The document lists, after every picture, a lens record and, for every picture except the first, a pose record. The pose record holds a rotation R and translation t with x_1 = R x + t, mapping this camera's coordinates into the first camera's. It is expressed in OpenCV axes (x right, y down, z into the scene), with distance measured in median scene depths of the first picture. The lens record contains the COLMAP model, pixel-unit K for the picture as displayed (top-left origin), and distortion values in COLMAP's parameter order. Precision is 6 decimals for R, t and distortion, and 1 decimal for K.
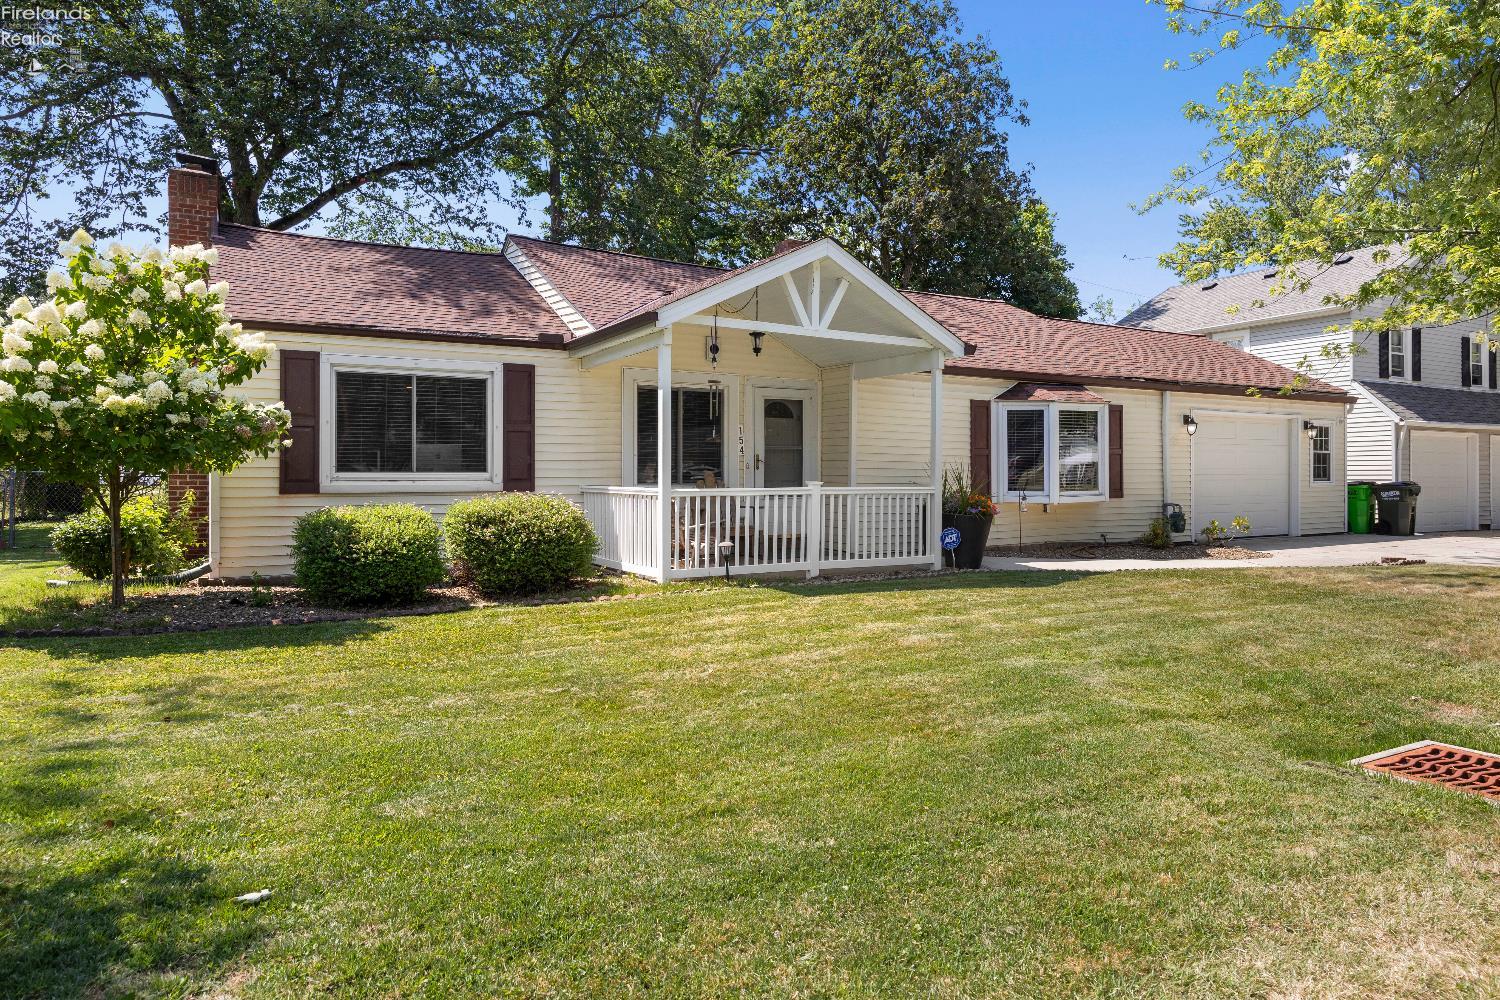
lens RADIAL K [[946.2, 0, 750.0], [0, 946.2, 500.0], [0, 0, 1]] dist [-0.003418, -0.000652]
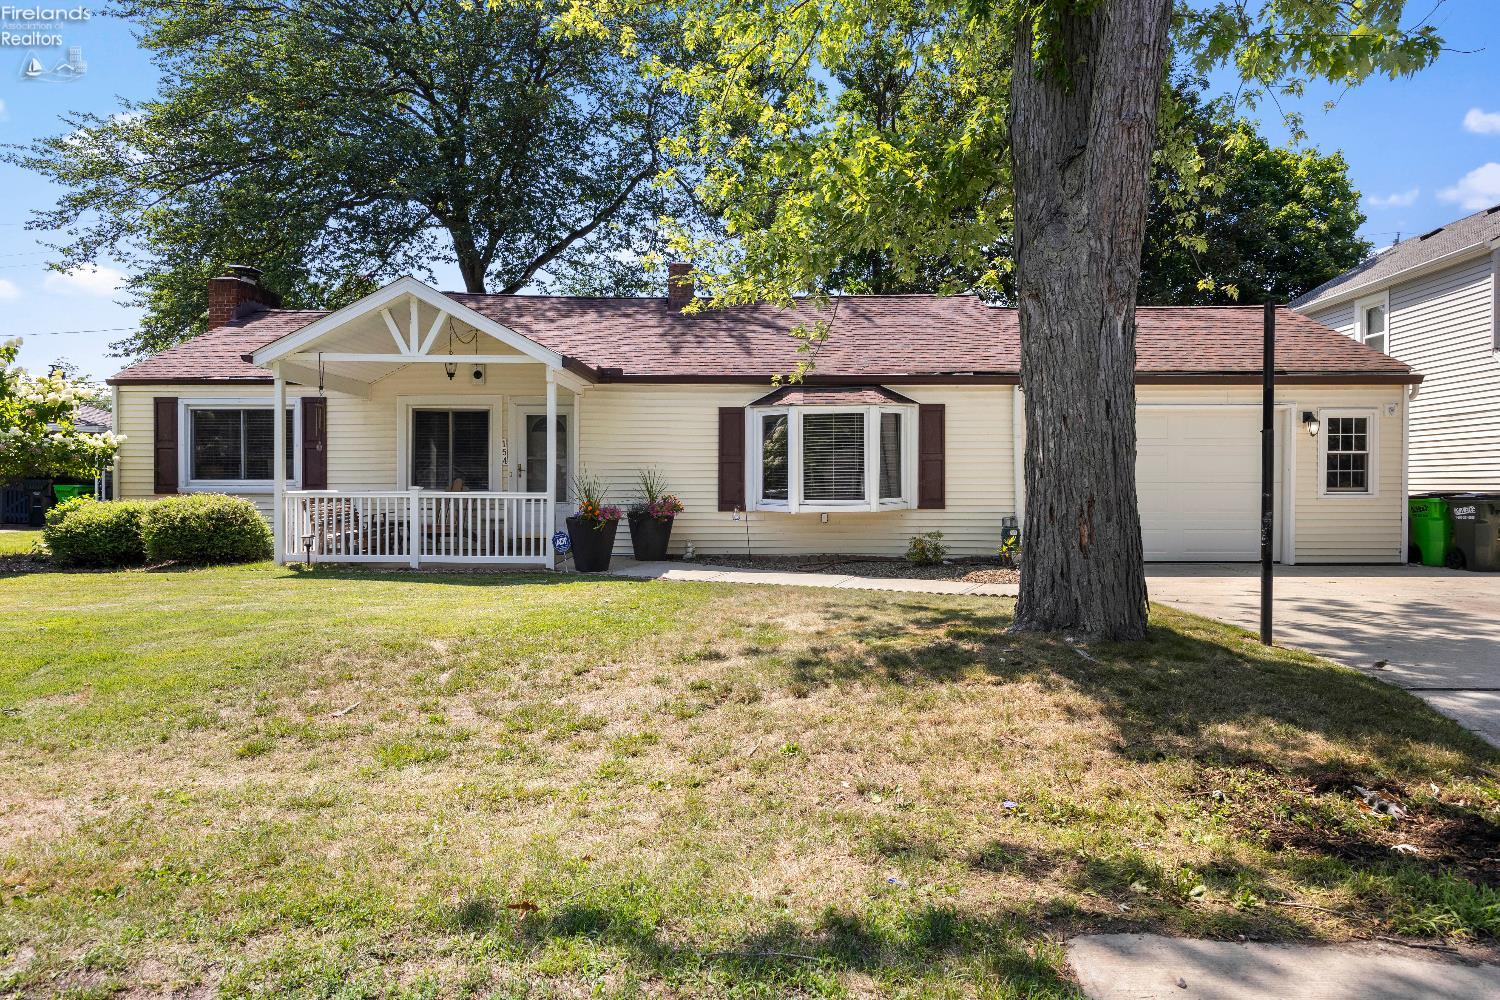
lens RADIAL K [[909.1, 0, 750.0], [0, 909.1, 500.0], [0, 0, 1]] dist [0.005024, -0.000089]
pose [[0.854661, 0.008867, -0.519110, 0.762637], [-0.015559, 0.999842, -0.008538, 0.000074], [0.518953, 0.015374, 0.854665, 0.195695]]
